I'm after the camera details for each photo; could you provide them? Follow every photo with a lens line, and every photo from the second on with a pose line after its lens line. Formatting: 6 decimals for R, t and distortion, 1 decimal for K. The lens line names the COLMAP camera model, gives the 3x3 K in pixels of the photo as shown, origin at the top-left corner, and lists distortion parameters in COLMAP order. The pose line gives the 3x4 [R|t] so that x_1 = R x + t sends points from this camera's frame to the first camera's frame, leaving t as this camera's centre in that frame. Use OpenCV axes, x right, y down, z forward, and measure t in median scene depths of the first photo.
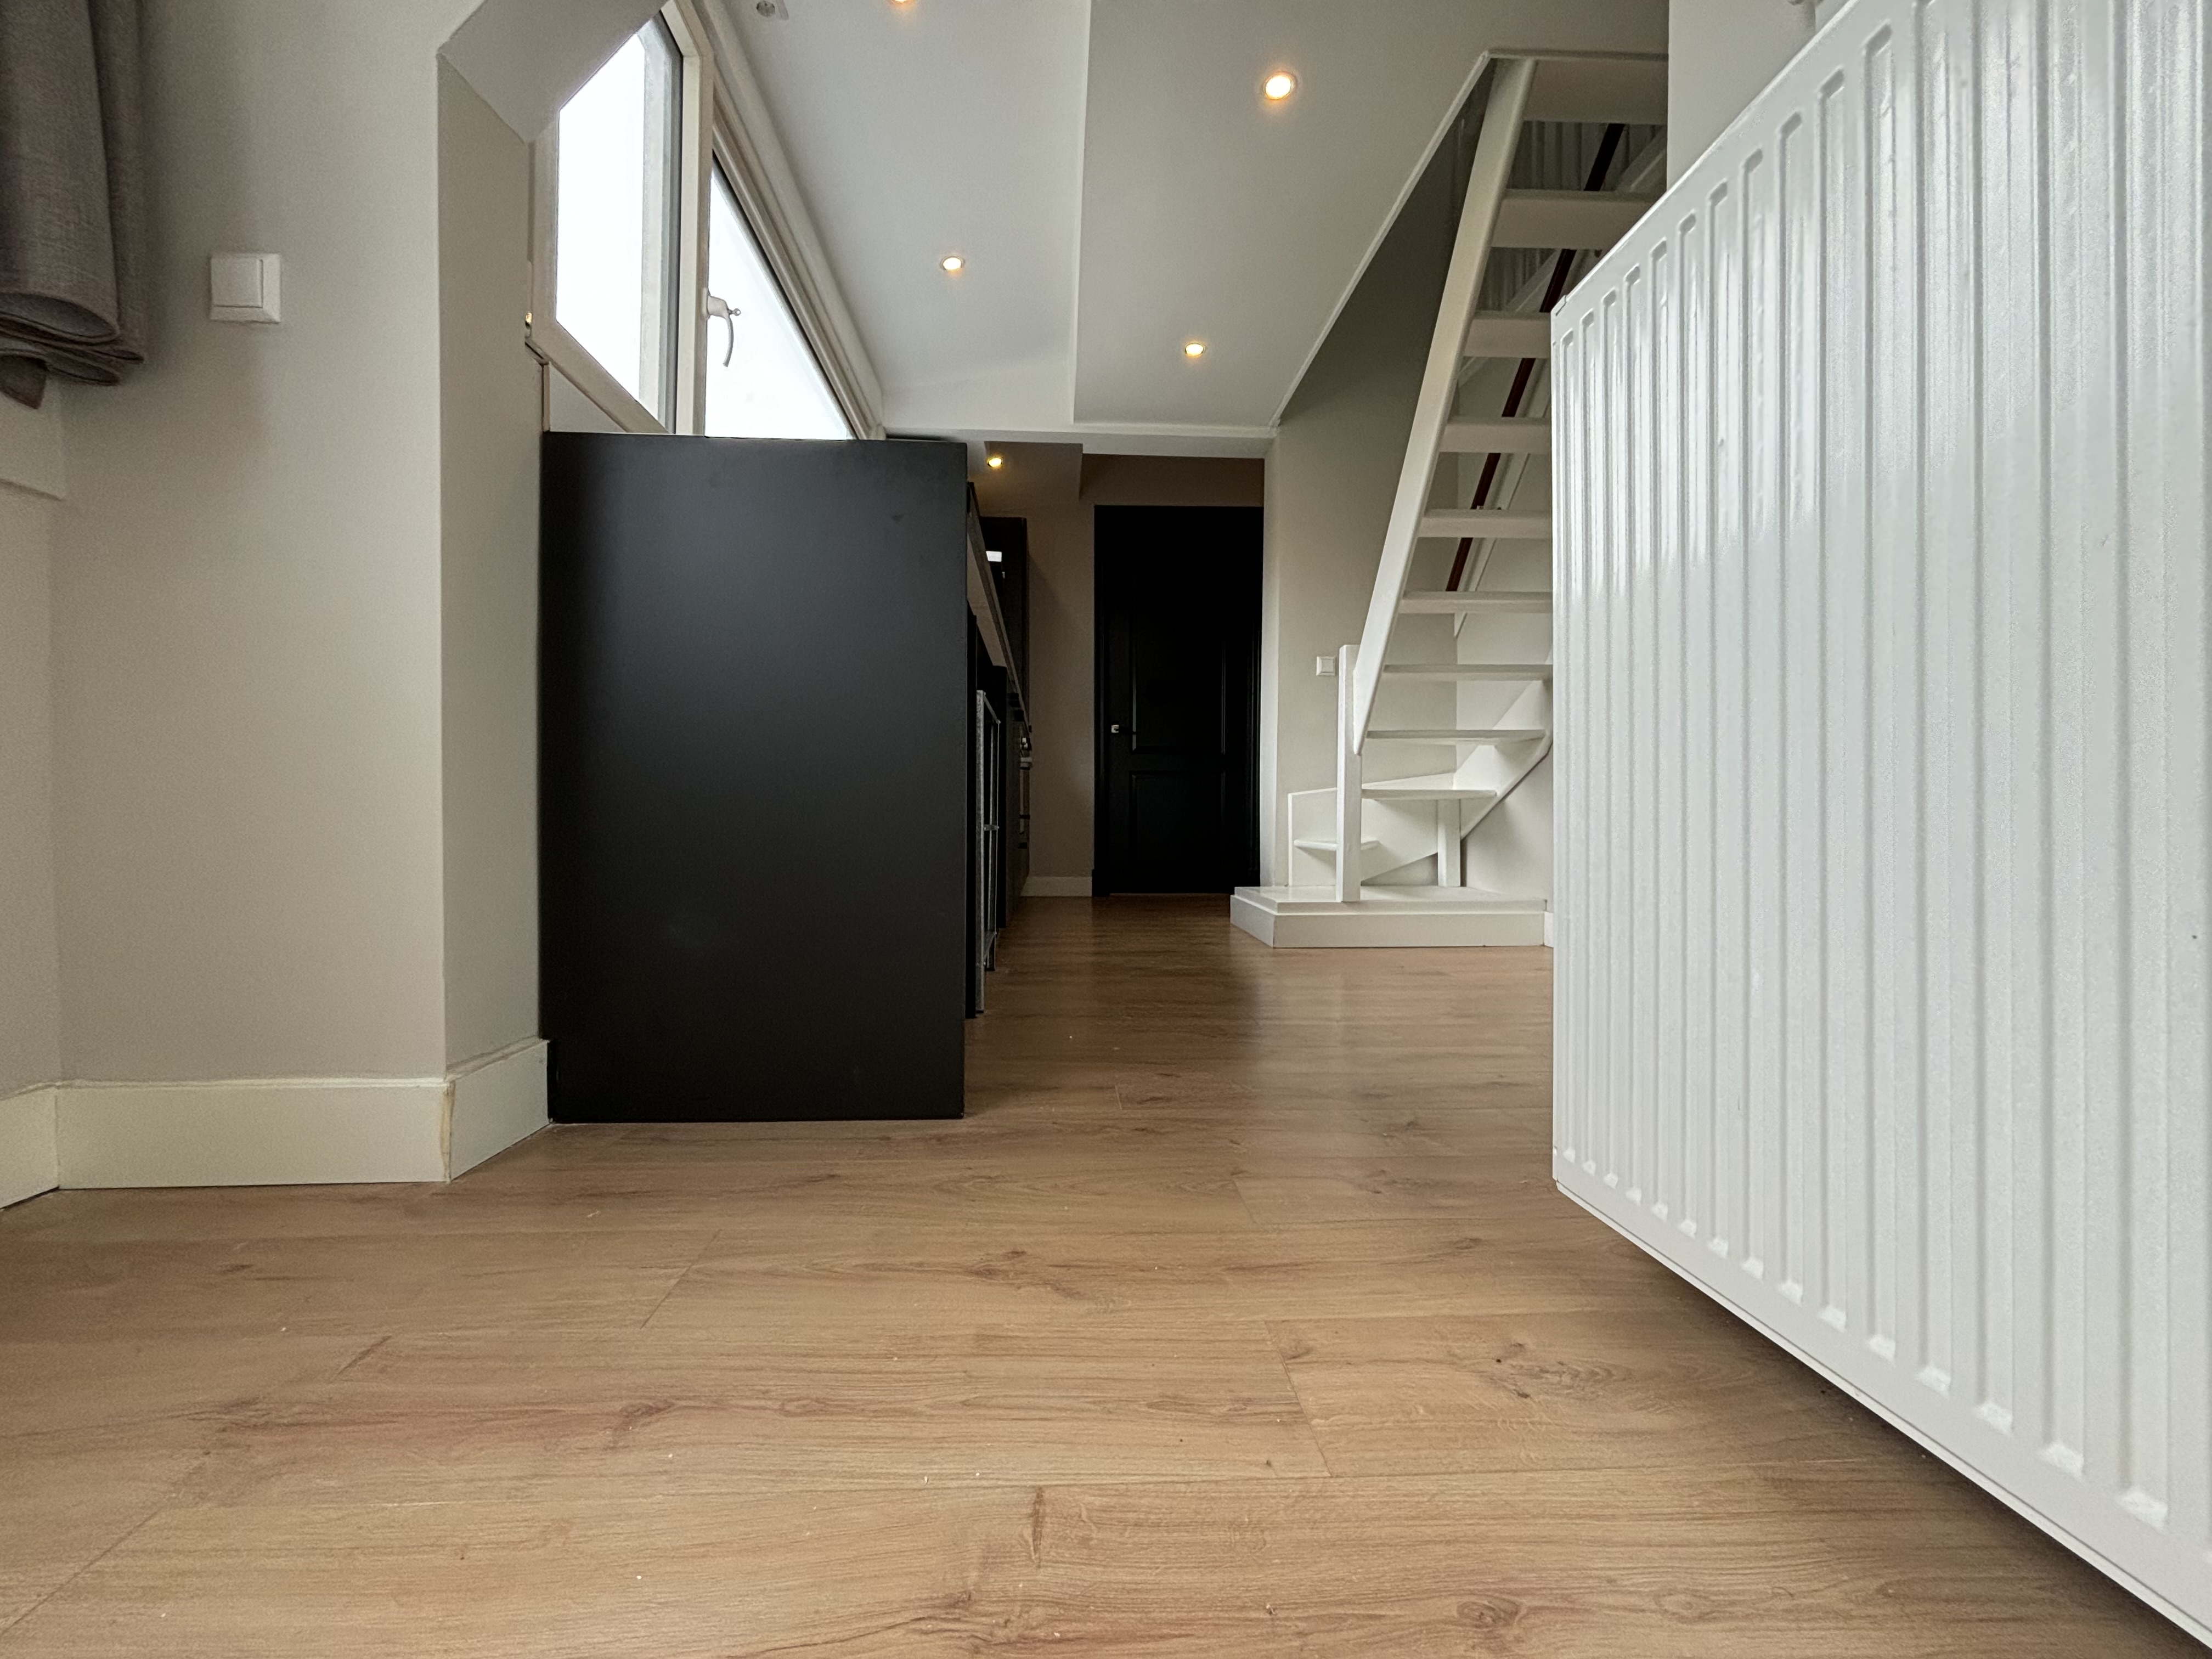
lens RADIAL K [[898.9, 0, 1093.1], [0, 898.9, 828.1], [0, 0, 1]] dist [-0.002293, -0.001268]
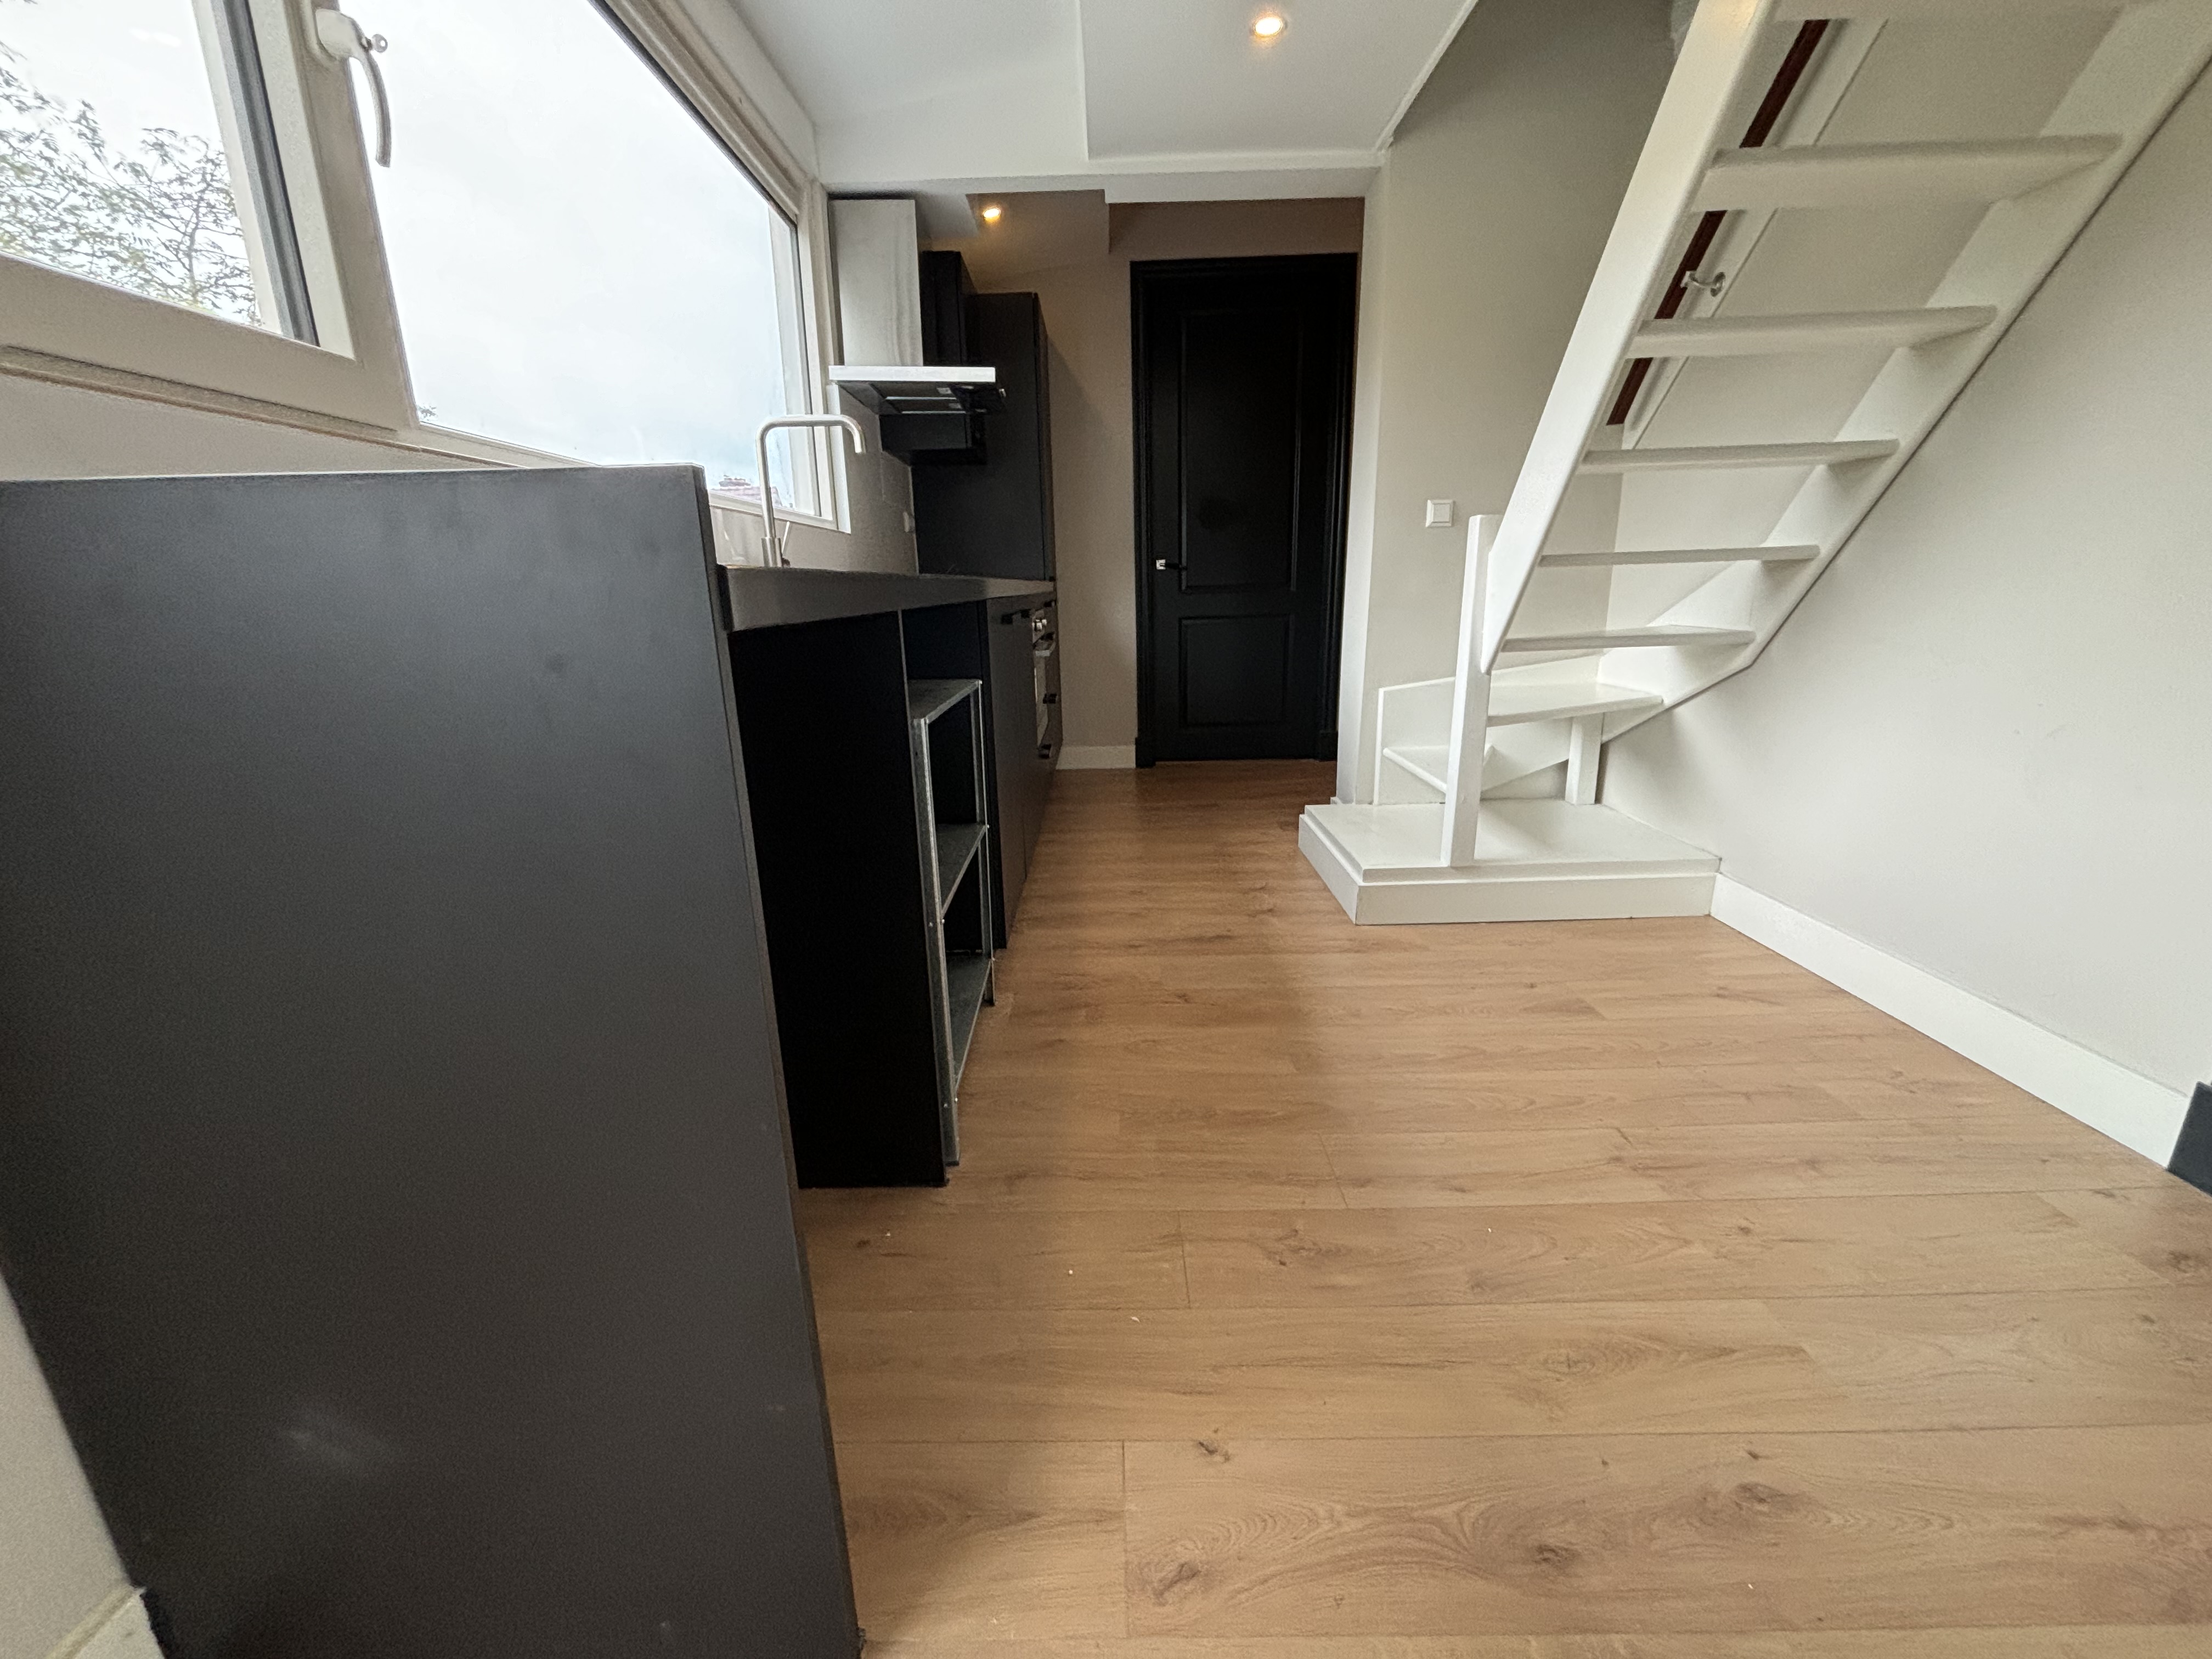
lens RADIAL K [[898.9, 0, 1102.0], [0, 898.9, 812.6], [0, 0, 1]] dist [-0.002293, -0.001268]
pose [[0.998305, -0.012653, -0.056809, 0.020580], [0.026144, 0.969552, 0.243486, -0.129862], [0.051998, -0.244558, 0.968239, 0.207634]]
